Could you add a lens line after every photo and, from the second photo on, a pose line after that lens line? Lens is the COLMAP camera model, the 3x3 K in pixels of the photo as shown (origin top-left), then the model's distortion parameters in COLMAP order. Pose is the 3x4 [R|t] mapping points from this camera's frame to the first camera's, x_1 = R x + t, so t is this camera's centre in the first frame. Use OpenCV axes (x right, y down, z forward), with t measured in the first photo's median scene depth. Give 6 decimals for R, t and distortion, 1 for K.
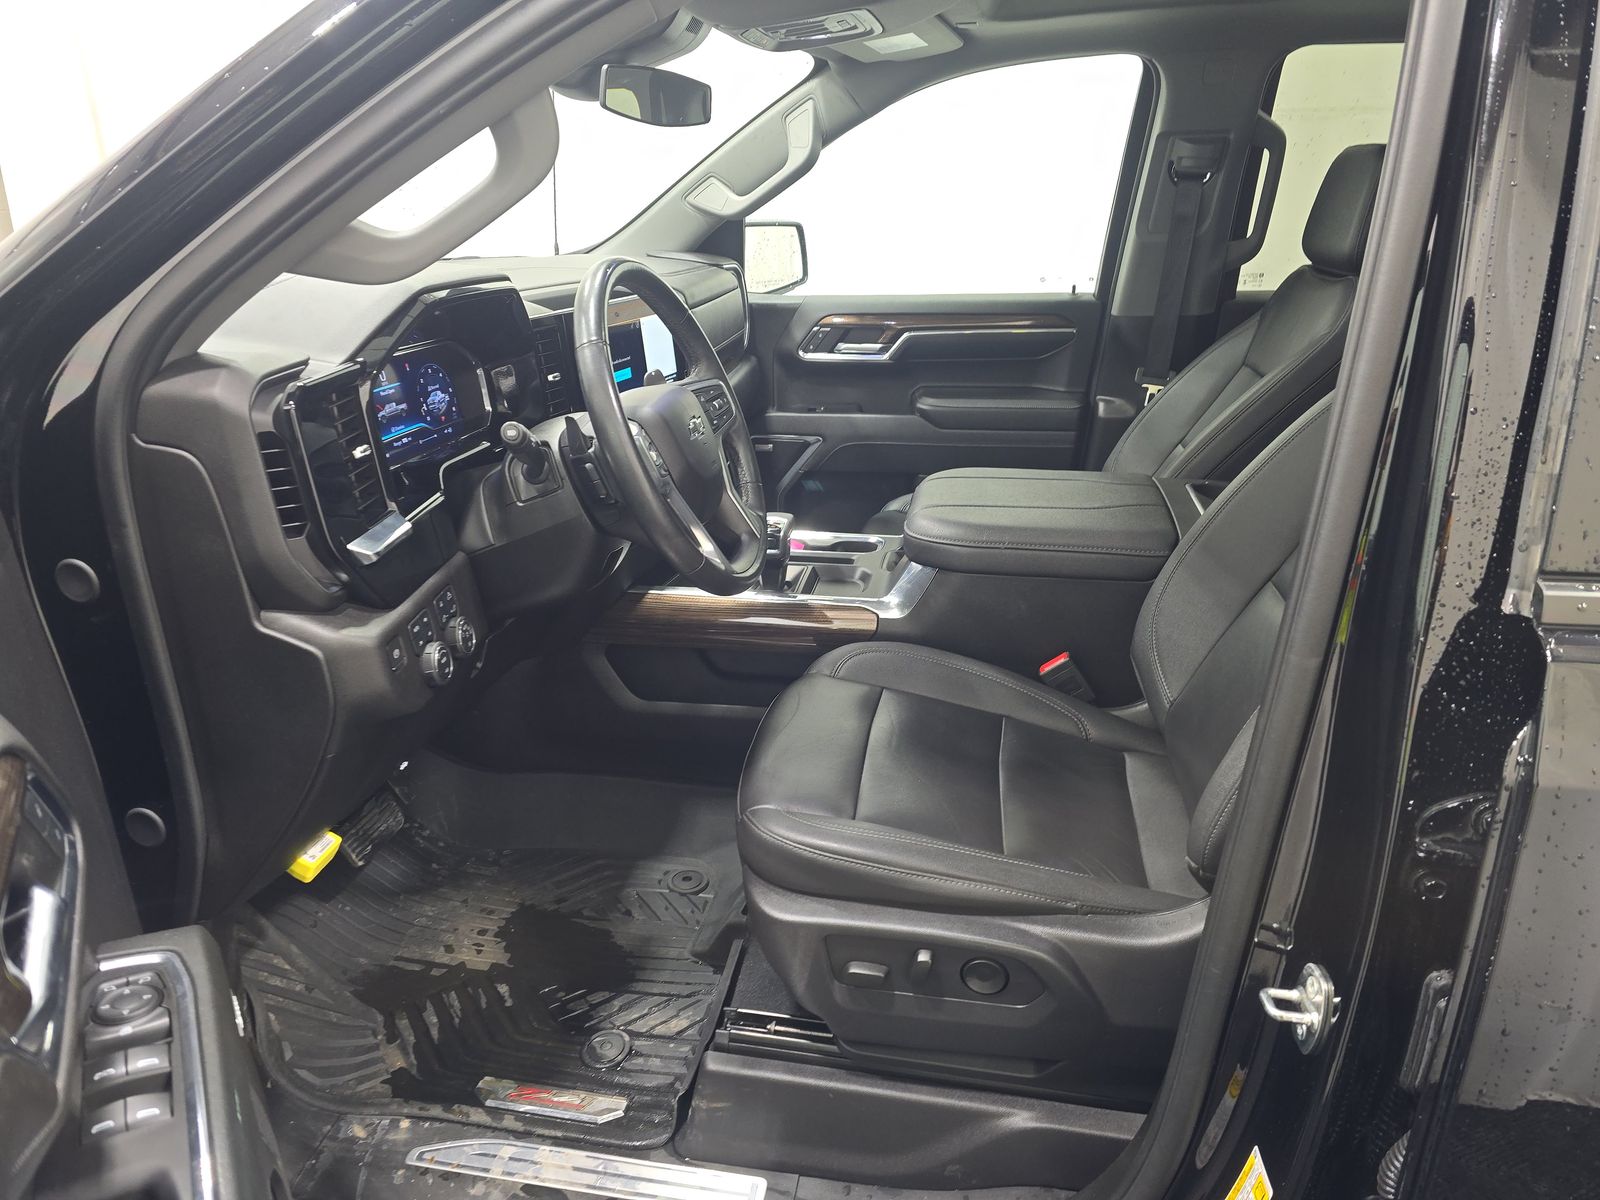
lens RADIAL K [[1073.6, 0, 800.9], [0, 1073.6, 601.5], [0, 0, 1]] dist [0.034750, -0.031569]
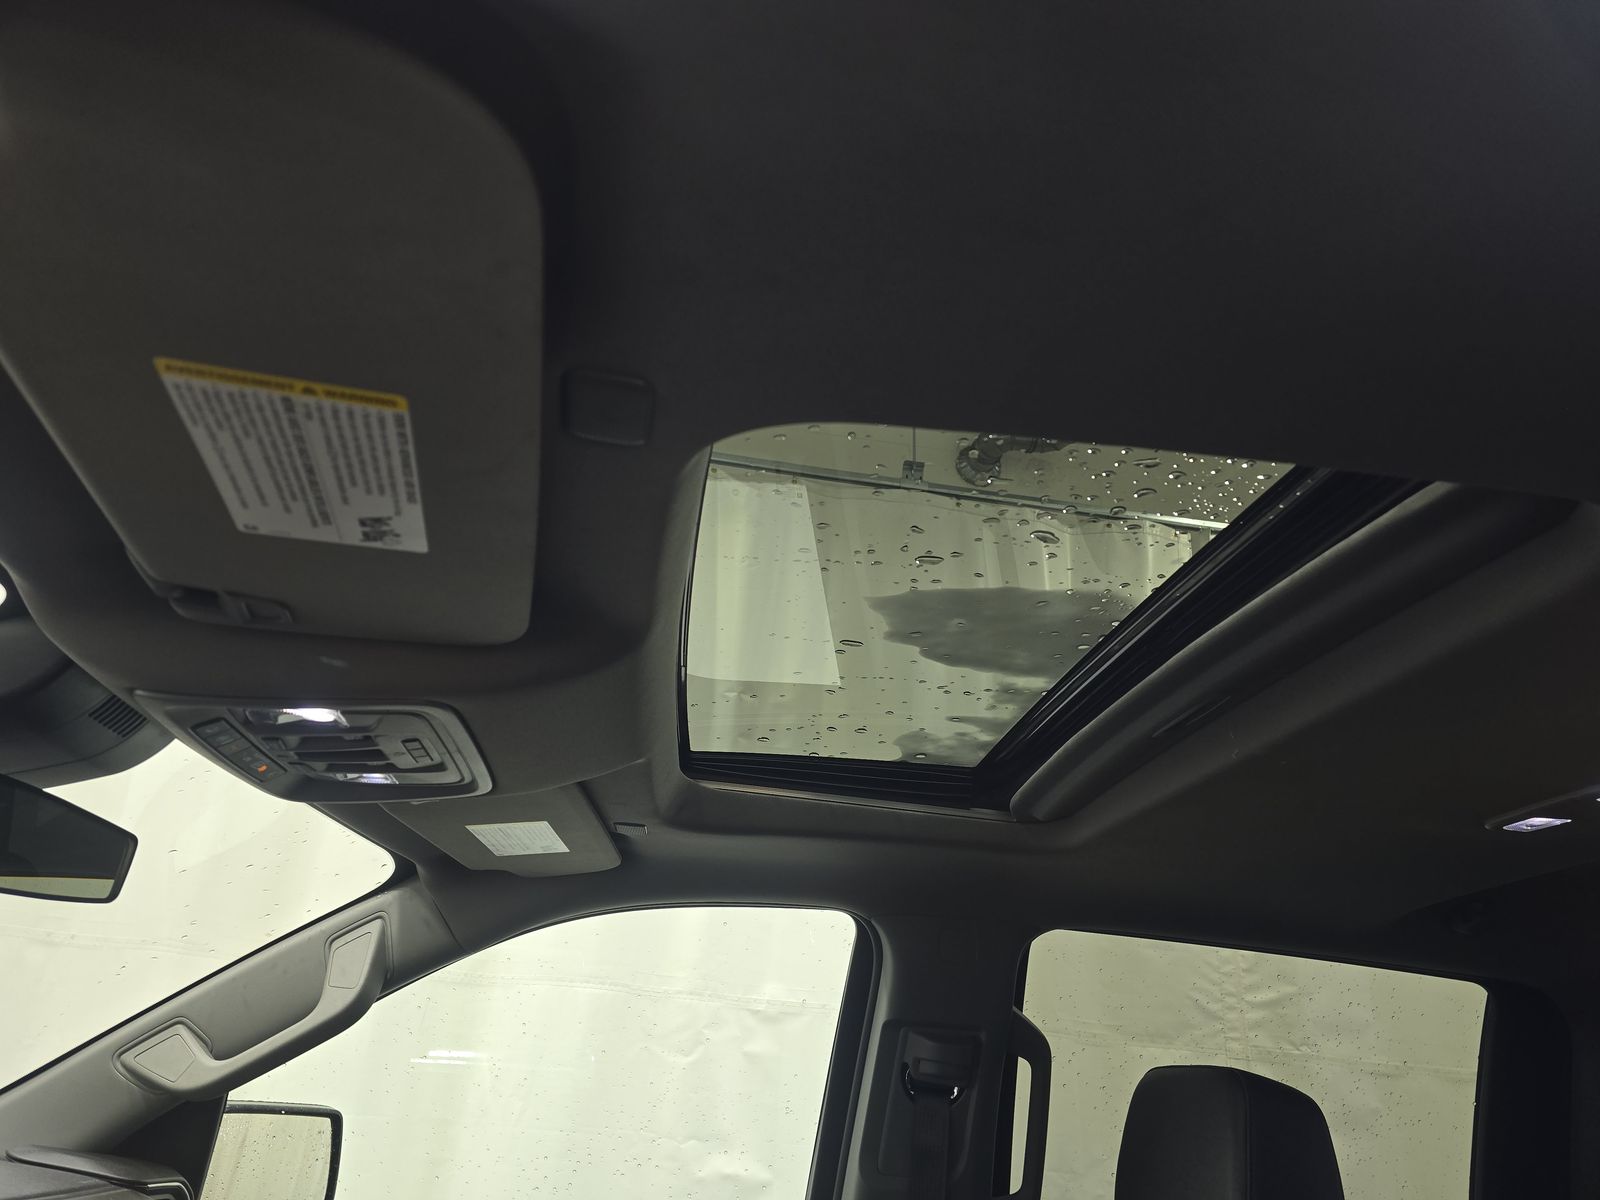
lens RADIAL K [[1073.6, 0, 804.1], [0, 1073.6, 601.8], [0, 0, 1]] dist [0.034750, -0.031569]
pose [[0.947391, 0.196263, 0.252846, 0.050509], [0.039344, 0.712553, -0.700514, -0.137684], [-0.317651, 0.673609, 0.667345, 0.363675]]
